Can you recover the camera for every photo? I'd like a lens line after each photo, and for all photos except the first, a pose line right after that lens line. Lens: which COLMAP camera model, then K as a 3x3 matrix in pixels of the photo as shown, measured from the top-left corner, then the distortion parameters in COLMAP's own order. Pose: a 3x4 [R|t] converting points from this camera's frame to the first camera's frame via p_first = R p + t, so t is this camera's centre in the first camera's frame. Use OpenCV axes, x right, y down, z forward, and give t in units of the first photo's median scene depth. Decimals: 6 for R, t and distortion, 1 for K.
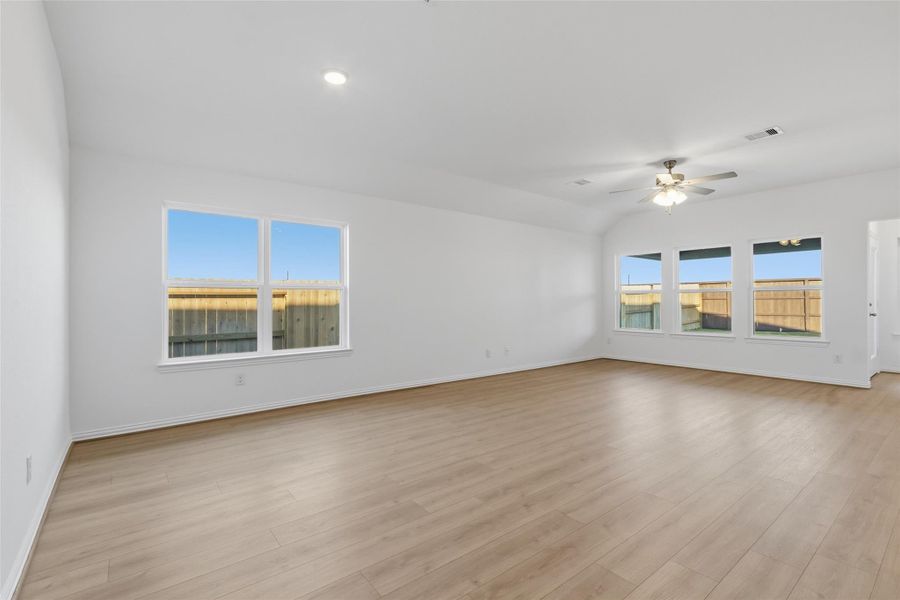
lens RADIAL K [[413.1, 0, 448.2], [0, 413.1, 298.6], [0, 0, 1]] dist [0.001368, -0.001058]
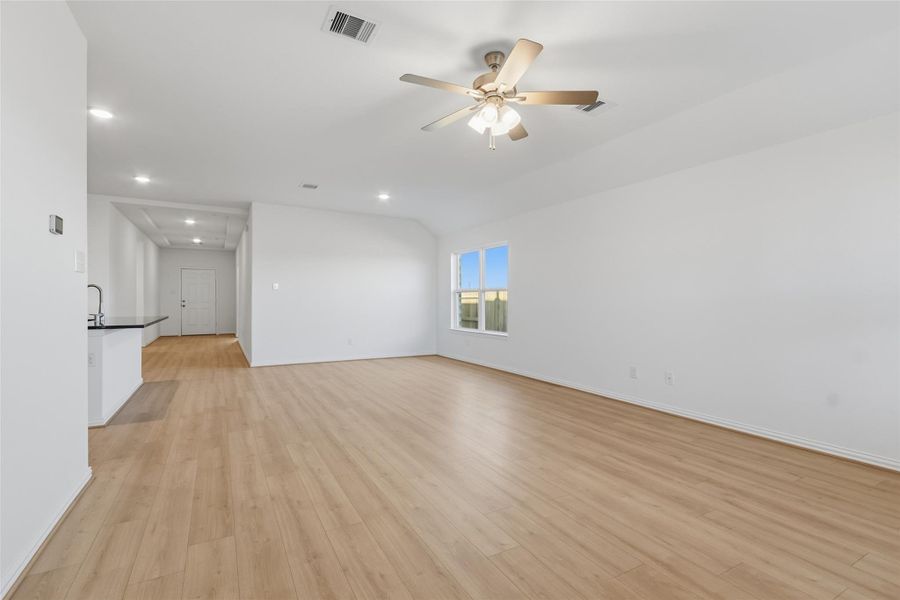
lens RADIAL K [[413.1, 0, 444.8], [0, 413.1, 299.9], [0, 0, 1]] dist [0.001368, -0.001058]
pose [[-0.161884, 0.002442, -0.986807, 0.766899], [0.003543, 0.999992, 0.001893, 0.002797], [0.986803, -0.003190, -0.161892, 0.707891]]
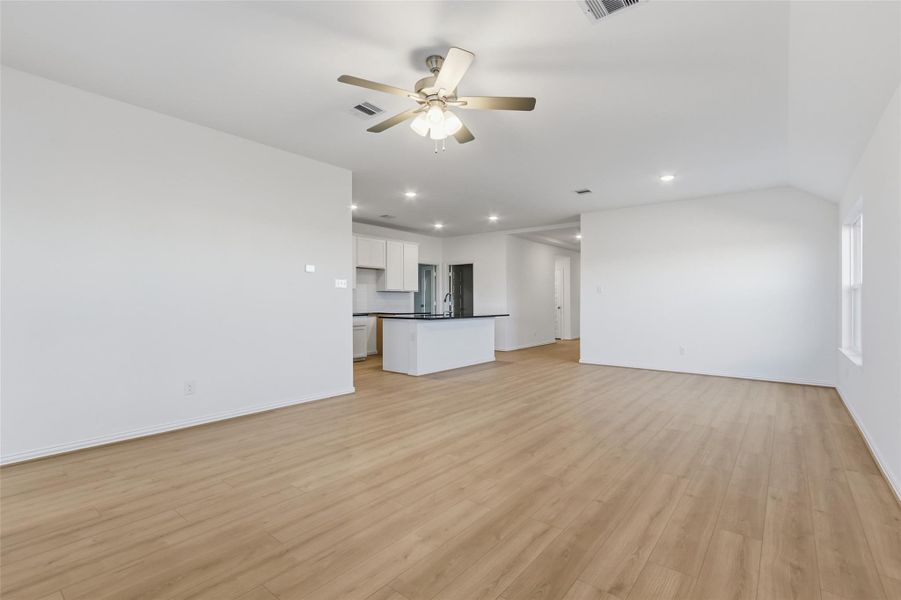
lens RADIAL K [[413.5, 0, 451.9], [0, 413.5, 298.8], [0, 0, 1]] dist [0.001368, -0.001058]
pose [[-0.974835, 0.001958, -0.222918, 0.446523], [0.004637, 0.999923, -0.011496, 0.005805], [0.222879, -0.012241, -0.974769, 1.085570]]
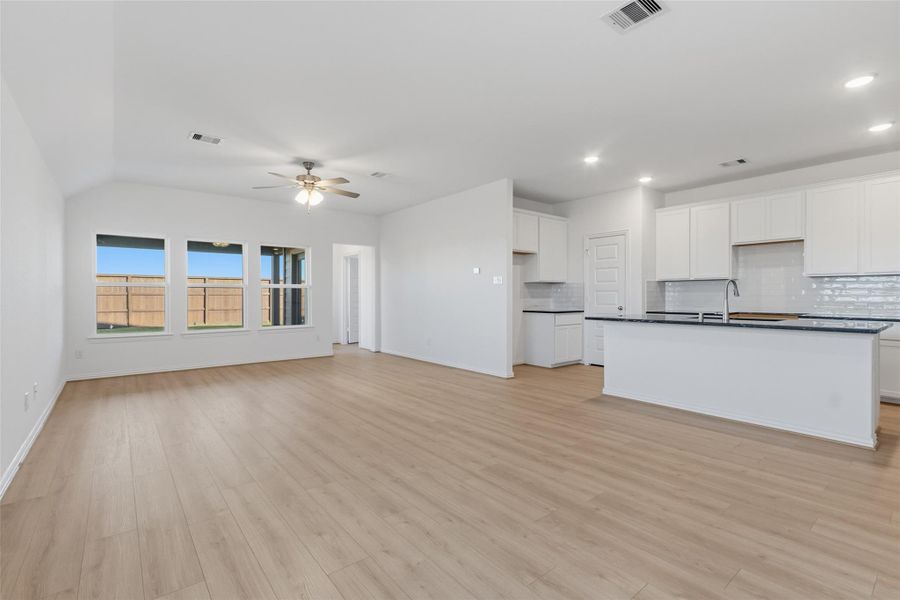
lens RADIAL K [[413.1, 0, 450.1], [0, 413.1, 294.9], [0, 0, 1]] dist [0.001368, -0.001058]
pose [[-0.016382, 0.005903, 0.999848, -0.356027], [-0.004933, 0.999970, -0.005985, 0.005085], [-0.999854, -0.005031, -0.016353, 0.454760]]
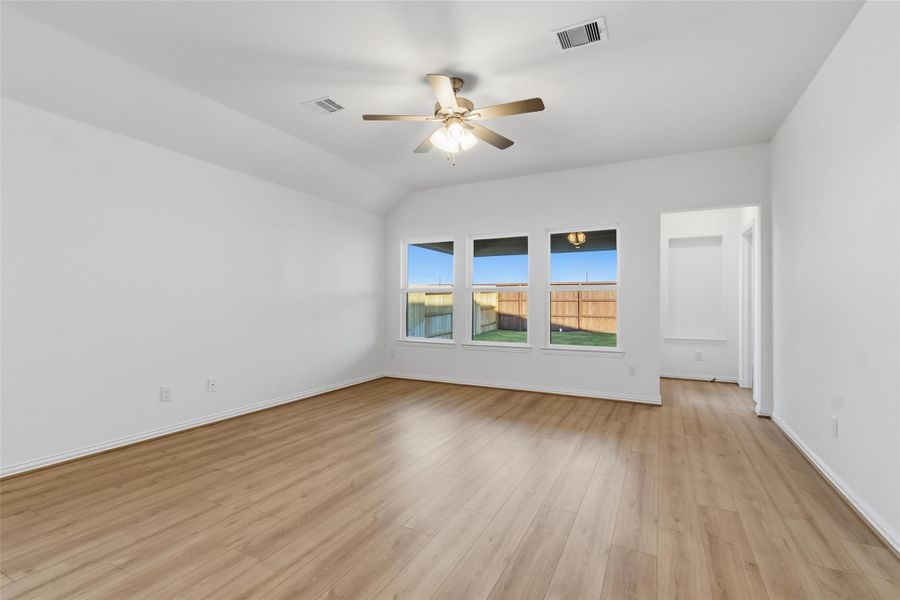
lens RADIAL K [[413.1, 0, 450.5], [0, 413.1, 296.7], [0, 0, 1]] dist [0.001368, -0.001058]
pose [[0.907307, 0.011989, 0.420298, 0.187273], [-0.009840, 0.999925, -0.007281, 0.001075], [-0.420354, 0.002470, 0.907357, 0.299112]]
